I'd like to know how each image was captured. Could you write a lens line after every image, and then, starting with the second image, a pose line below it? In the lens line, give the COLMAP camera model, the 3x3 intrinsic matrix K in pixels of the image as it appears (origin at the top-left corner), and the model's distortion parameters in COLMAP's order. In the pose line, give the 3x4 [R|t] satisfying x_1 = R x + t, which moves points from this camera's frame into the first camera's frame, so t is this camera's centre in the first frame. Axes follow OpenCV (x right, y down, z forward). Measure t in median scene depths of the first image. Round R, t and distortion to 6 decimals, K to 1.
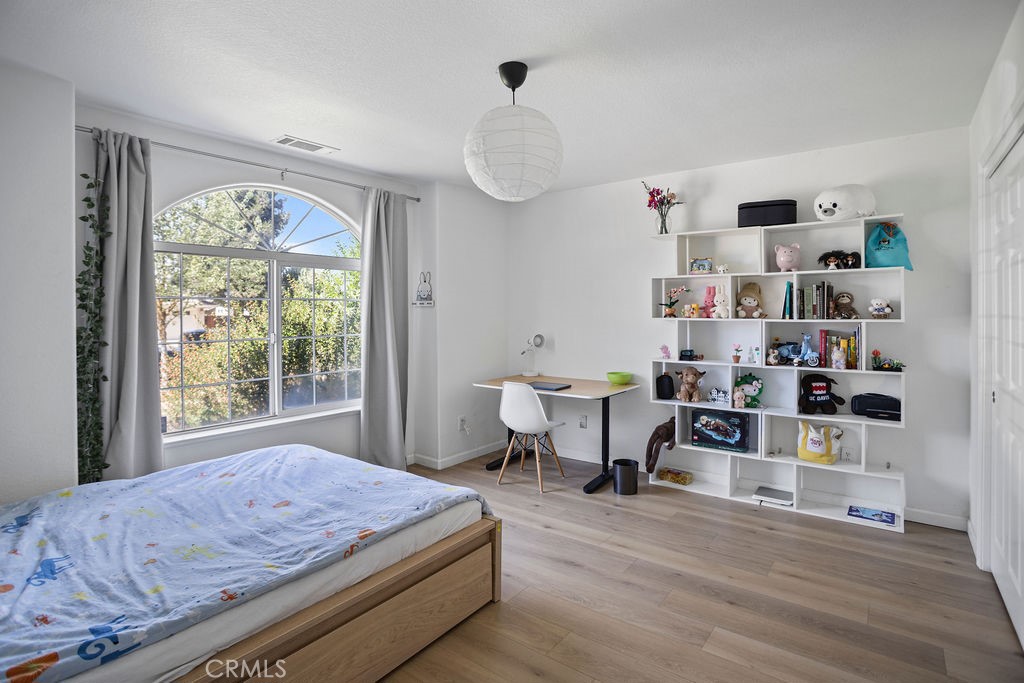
lens RADIAL K [[520.1, 0, 519.7], [0, 520.1, 310.1], [0, 0, 1]] dist [-0.001274, -0.000039]
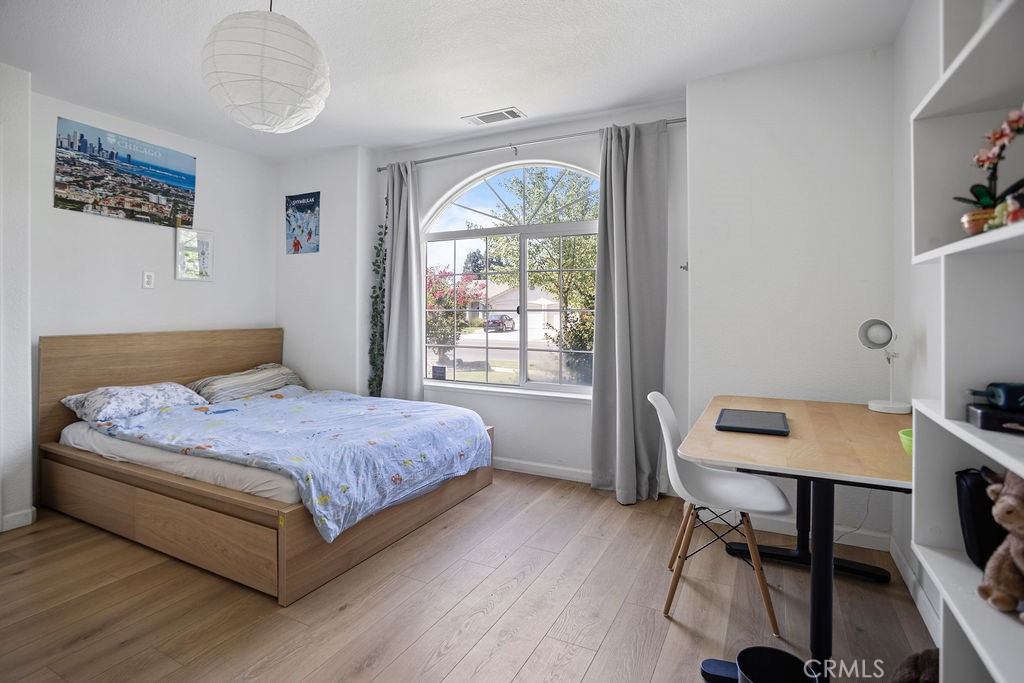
lens RADIAL K [[520.1, 0, 519.7], [0, 520.1, 310.1], [0, 0, 1]] dist [-0.001274, -0.000039]
pose [[0.167654, 0.013587, -0.985752, 0.918251], [-0.000720, 0.999906, 0.013660, 0.071086], [0.985846, -0.001581, 0.167648, 1.335231]]
